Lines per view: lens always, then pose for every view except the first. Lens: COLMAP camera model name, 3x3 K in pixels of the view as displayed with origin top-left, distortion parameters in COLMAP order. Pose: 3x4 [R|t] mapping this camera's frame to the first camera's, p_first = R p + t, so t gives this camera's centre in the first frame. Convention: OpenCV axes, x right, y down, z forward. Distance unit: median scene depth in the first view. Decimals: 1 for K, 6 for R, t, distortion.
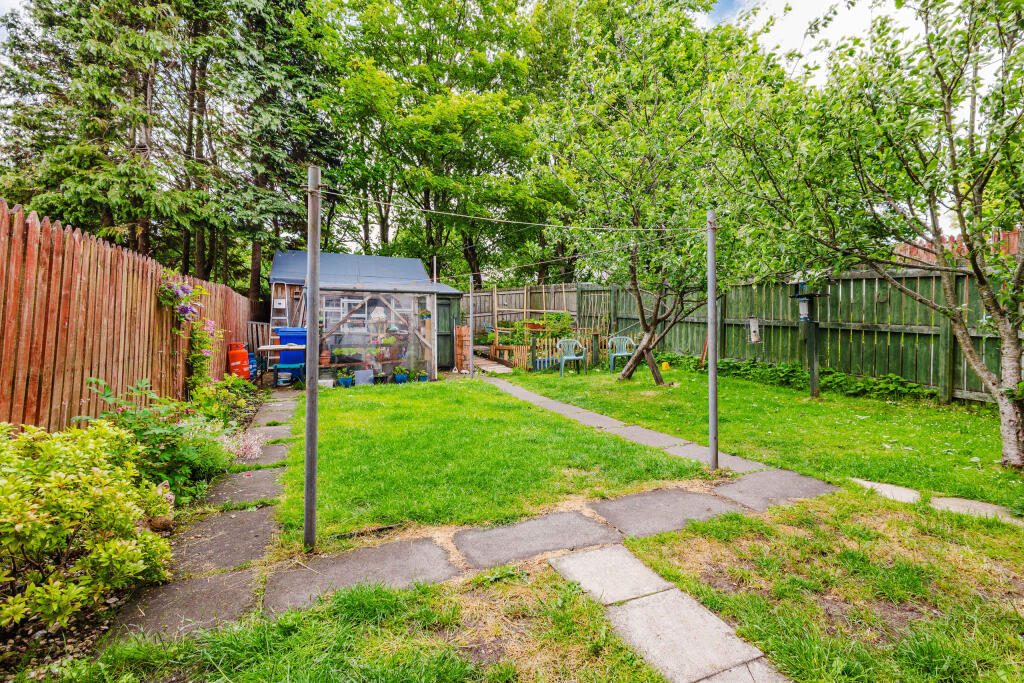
lens RADIAL K [[469.4, 0, 510.1], [0, 469.4, 344.7], [0, 0, 1]] dist [0.013969, 0.000241]
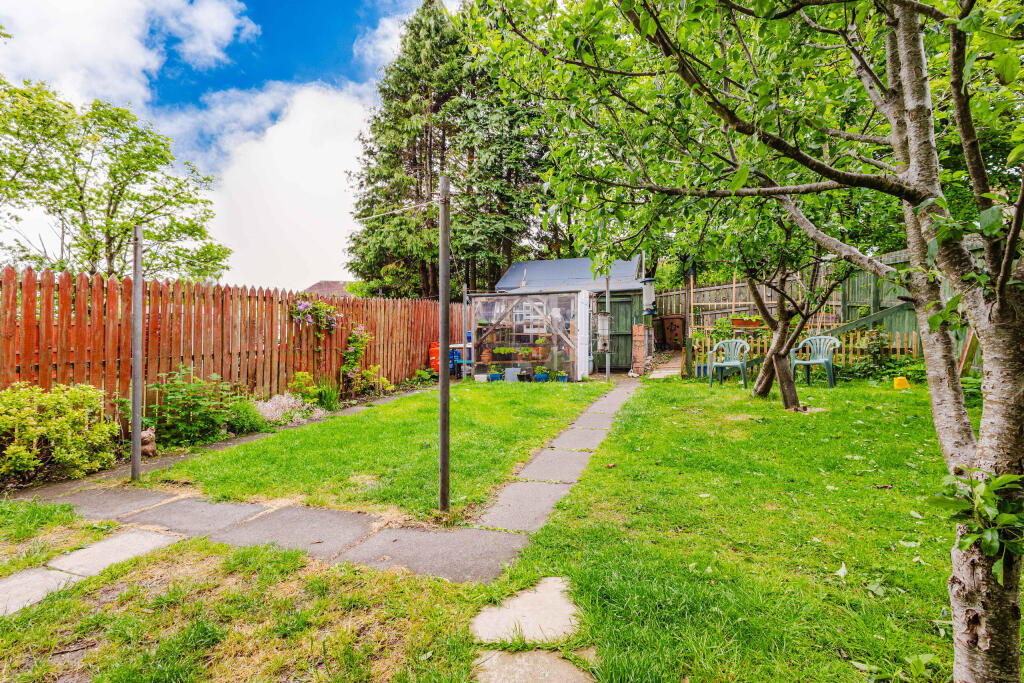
lens RADIAL K [[469.4, 0, 510.7], [0, 469.4, 335.8], [0, 0, 1]] dist [0.013969, 0.000241]
pose [[0.722539, -0.002103, -0.691327, 0.434436], [-0.008683, 0.999889, -0.012116, -0.006738], [0.691276, 0.014756, 0.722440, 0.212534]]
